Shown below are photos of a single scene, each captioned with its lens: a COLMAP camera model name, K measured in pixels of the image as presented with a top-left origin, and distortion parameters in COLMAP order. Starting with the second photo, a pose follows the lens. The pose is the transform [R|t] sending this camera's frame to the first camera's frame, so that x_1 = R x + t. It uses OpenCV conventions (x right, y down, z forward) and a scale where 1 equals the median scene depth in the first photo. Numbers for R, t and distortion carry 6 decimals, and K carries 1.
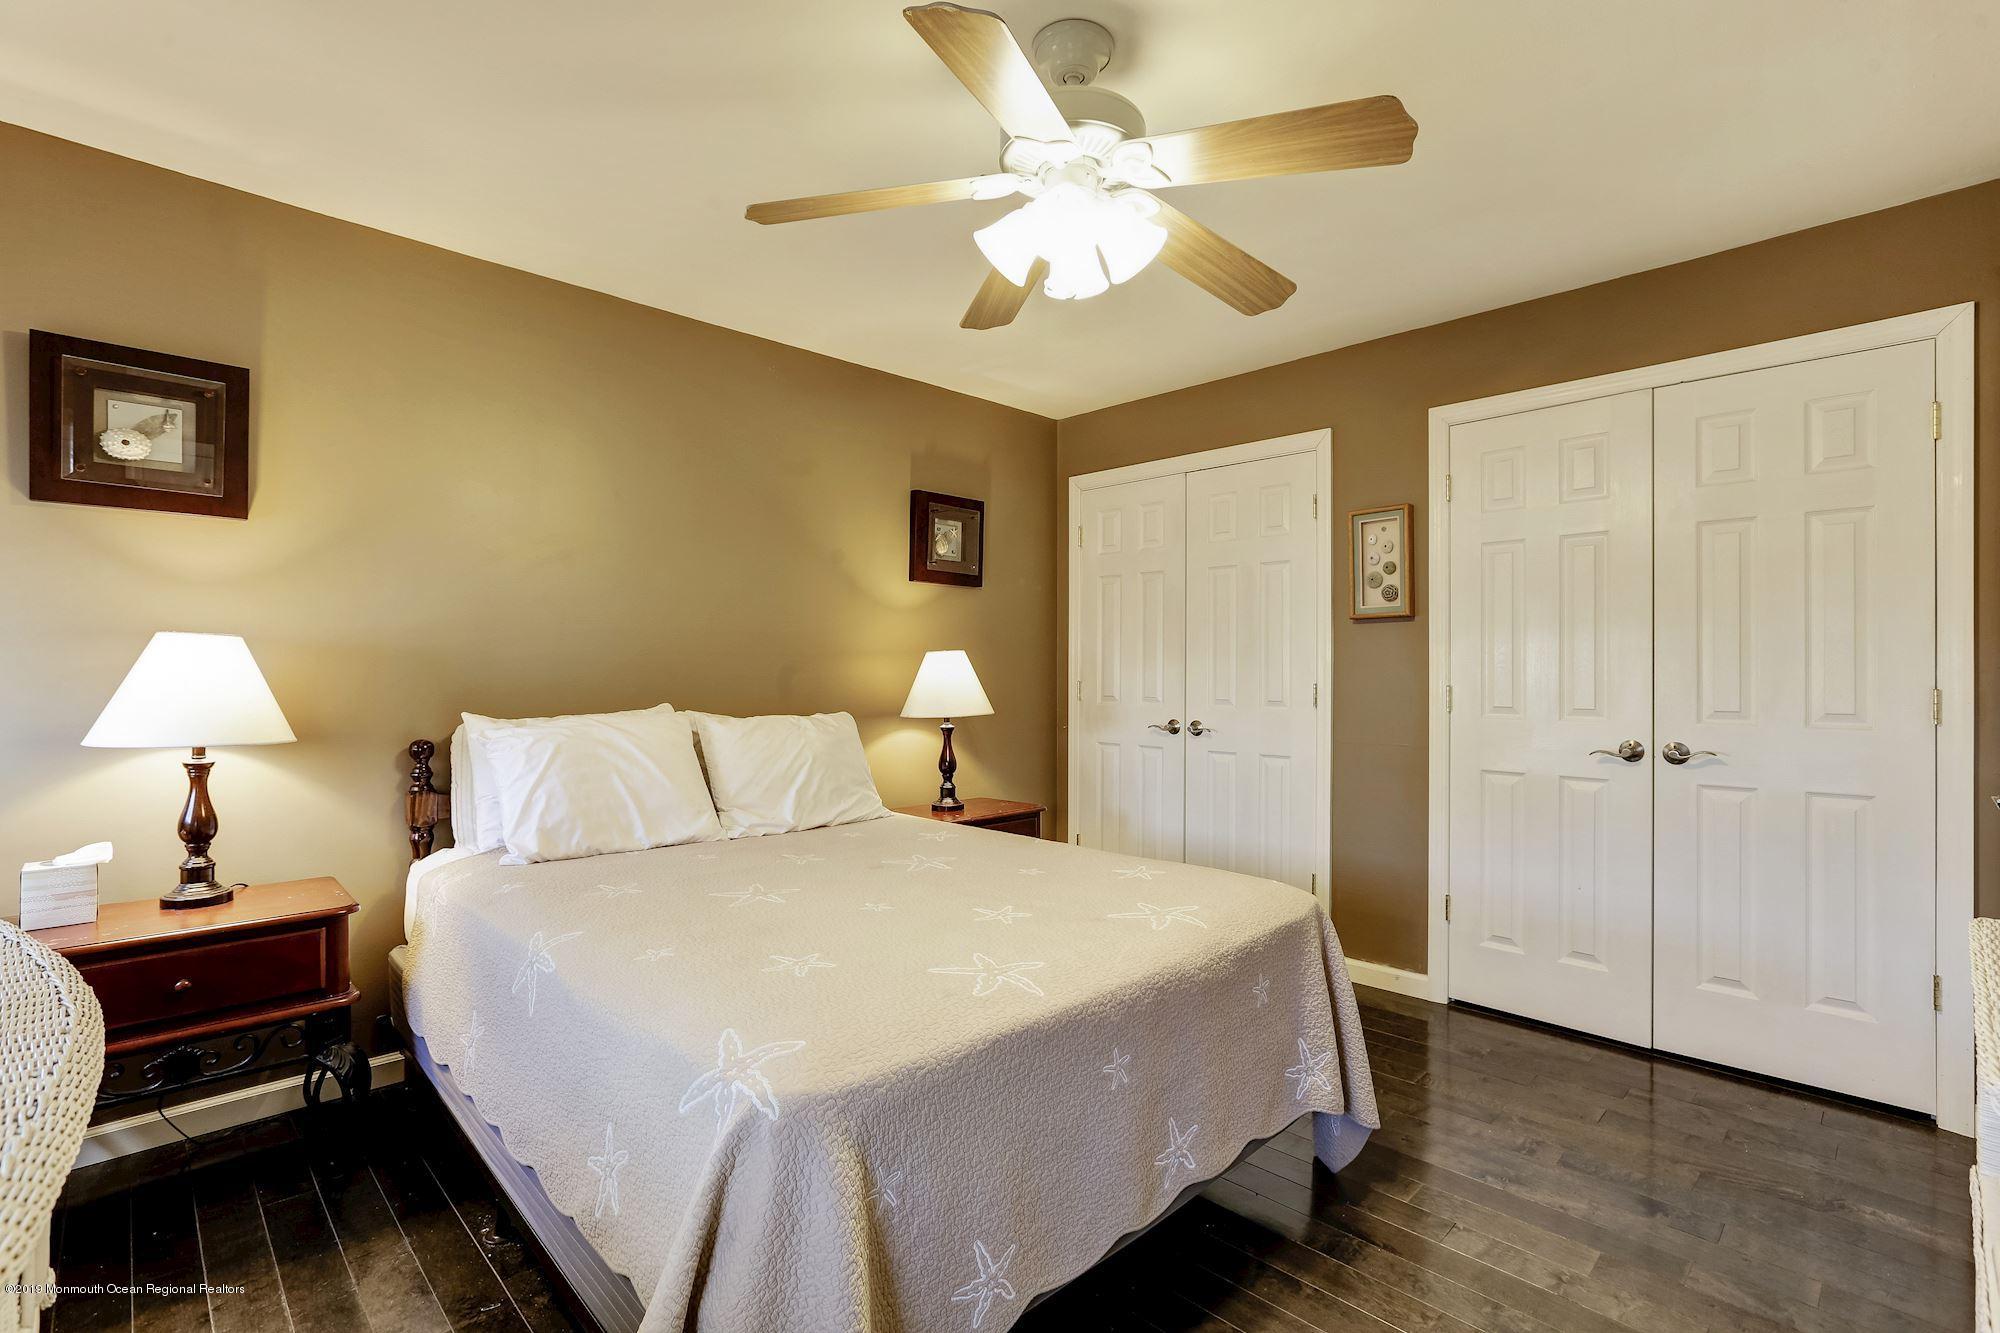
lens RADIAL K [[912.7, 0, 1000.0], [0, 912.7, 666.5], [0, 0, 1]] dist [-0.001096, 0.014843]
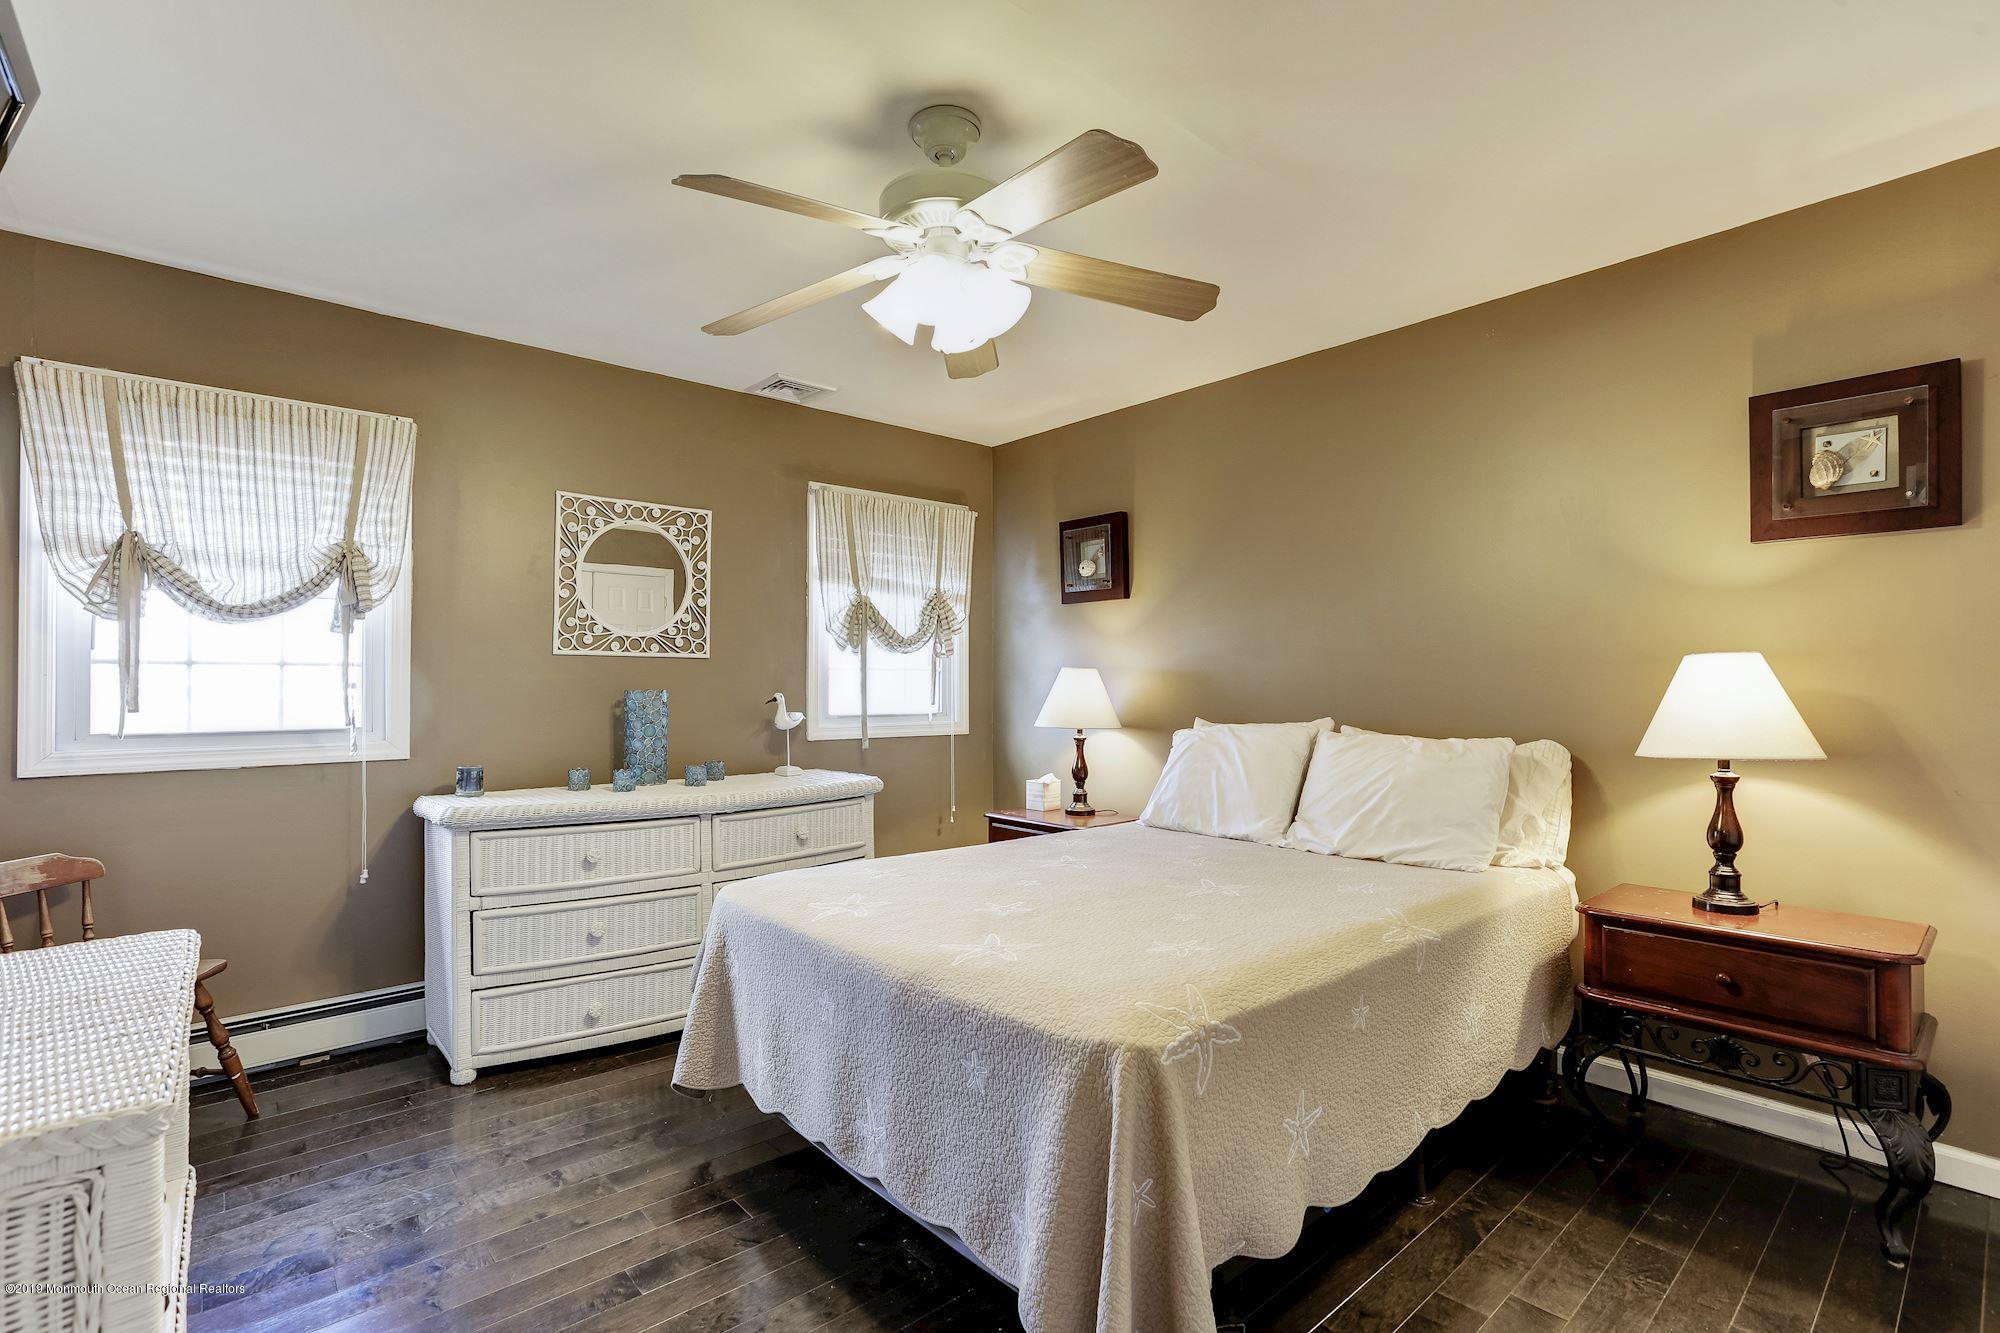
lens RADIAL K [[936.7, 0, 1000.0], [0, 936.7, 666.5], [0, 0, 1]] dist [-0.000312, -0.038076]
pose [[-0.043785, -0.026663, -0.998685, 0.537169], [0.003708, 0.999633, -0.026851, 0.006838], [0.999034, -0.004878, -0.043670, 0.493812]]
